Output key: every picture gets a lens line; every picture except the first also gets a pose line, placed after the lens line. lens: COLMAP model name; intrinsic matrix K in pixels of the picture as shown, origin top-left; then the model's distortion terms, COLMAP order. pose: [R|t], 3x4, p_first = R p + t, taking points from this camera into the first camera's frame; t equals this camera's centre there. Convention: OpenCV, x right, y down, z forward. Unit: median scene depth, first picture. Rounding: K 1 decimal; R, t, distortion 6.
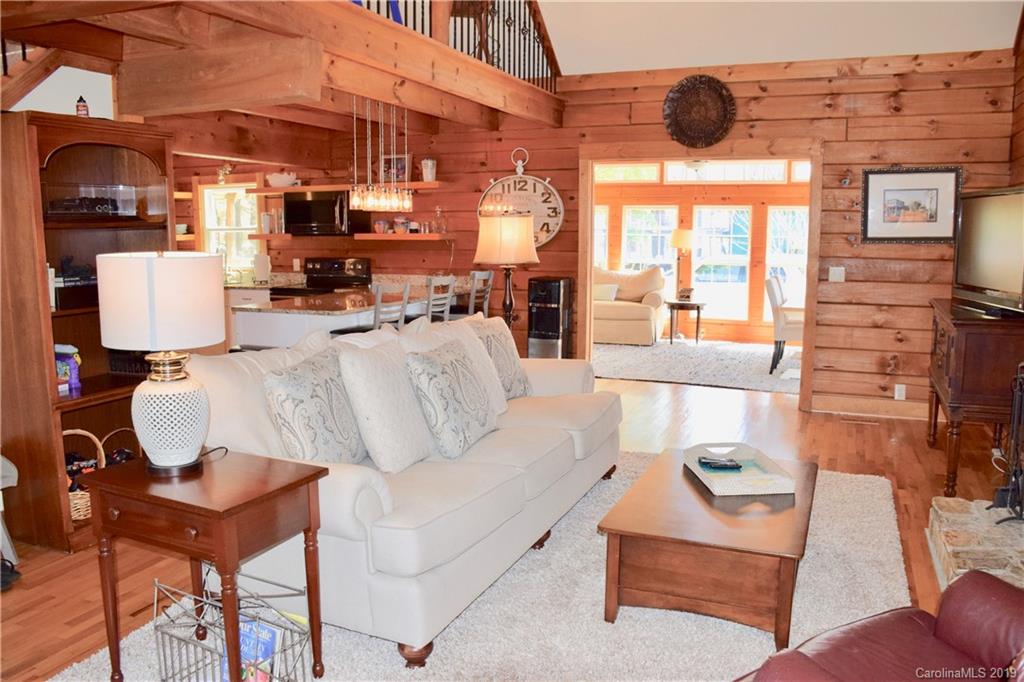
lens RADIAL K [[805.1, 0, 510.3], [0, 805.1, 341.6], [0, 0, 1]] dist [-0.141865, 0.100033]
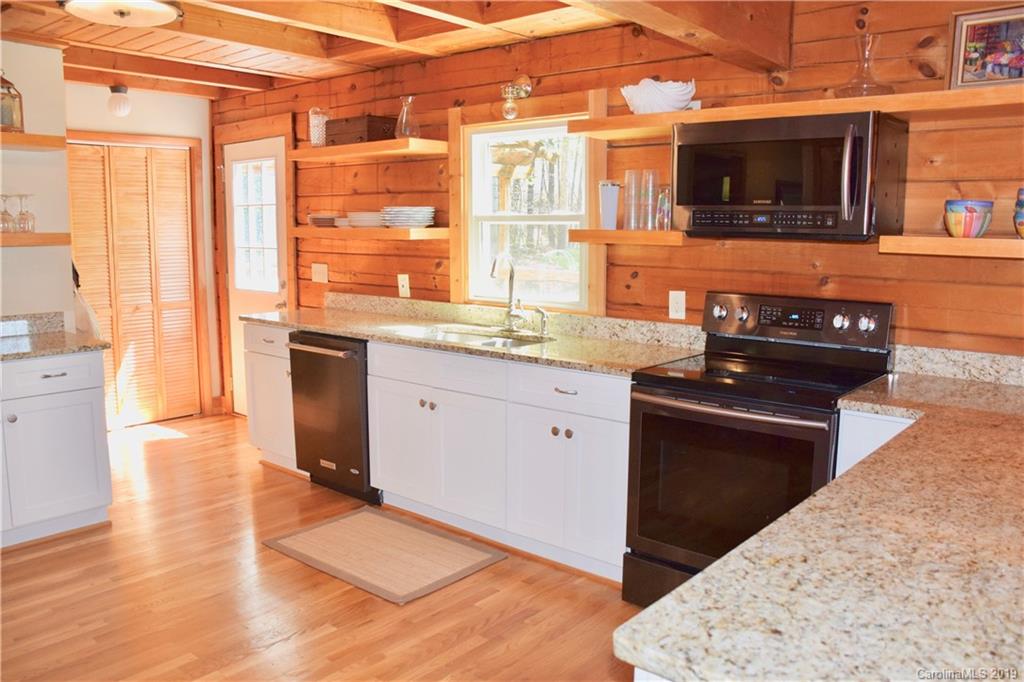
lens RADIAL K [[805.1, 0, 510.2], [0, 805.1, 344.1], [0, 0, 1]] dist [-0.141865, 0.100033]
pose [[0.953048, 0.051219, -0.298457, -0.244490], [-0.050068, 0.998680, 0.011506, -0.082501], [0.298652, 0.003977, 0.954354, 0.616827]]
